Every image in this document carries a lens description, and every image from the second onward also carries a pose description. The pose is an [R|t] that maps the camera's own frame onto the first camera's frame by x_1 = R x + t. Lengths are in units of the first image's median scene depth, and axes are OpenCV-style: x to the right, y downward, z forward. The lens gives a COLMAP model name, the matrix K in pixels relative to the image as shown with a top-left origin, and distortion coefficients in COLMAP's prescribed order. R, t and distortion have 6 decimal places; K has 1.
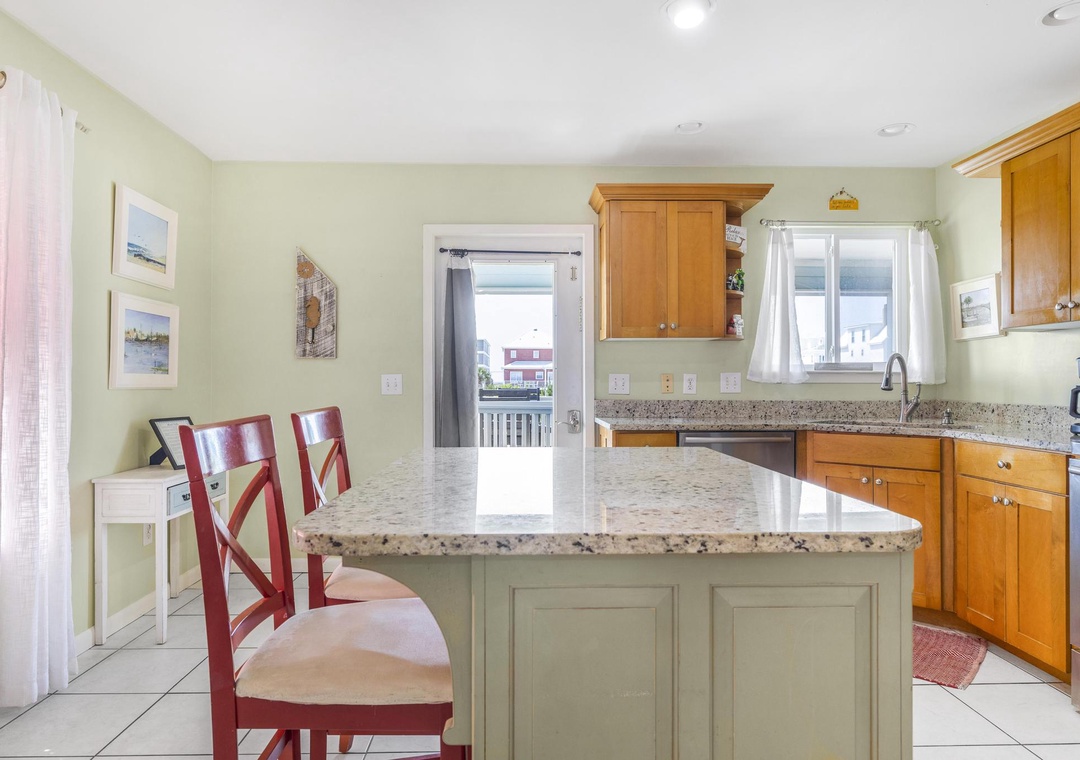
lens RADIAL K [[669.8, 0, 540.0], [0, 669.8, 380.0], [0, 0, 1]] dist [0.006236, 0.000165]
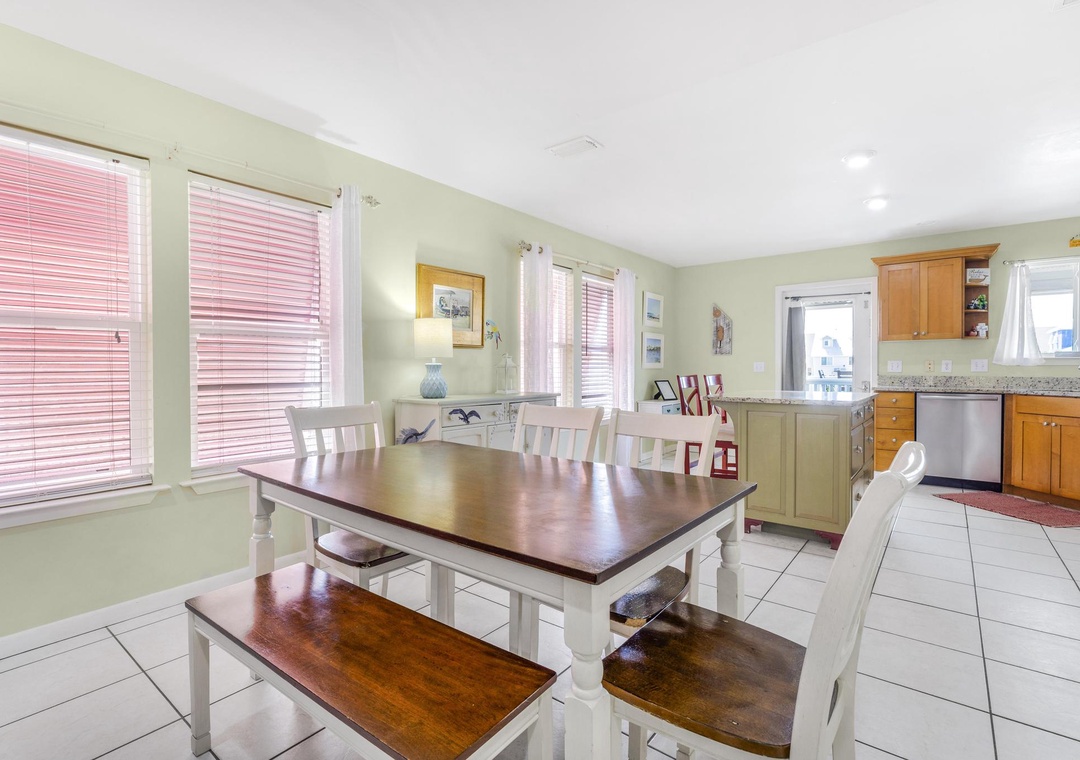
lens RADIAL K [[515.6, 0, 540.0], [0, 515.6, 380.0], [0, 0, 1]] dist [-0.006002, 0.000075]
pose [[0.768889, 0.013360, -0.639243, 0.279334], [0.005468, 0.999608, 0.027469, -0.000724], [0.639359, -0.024616, 0.768514, -0.650930]]
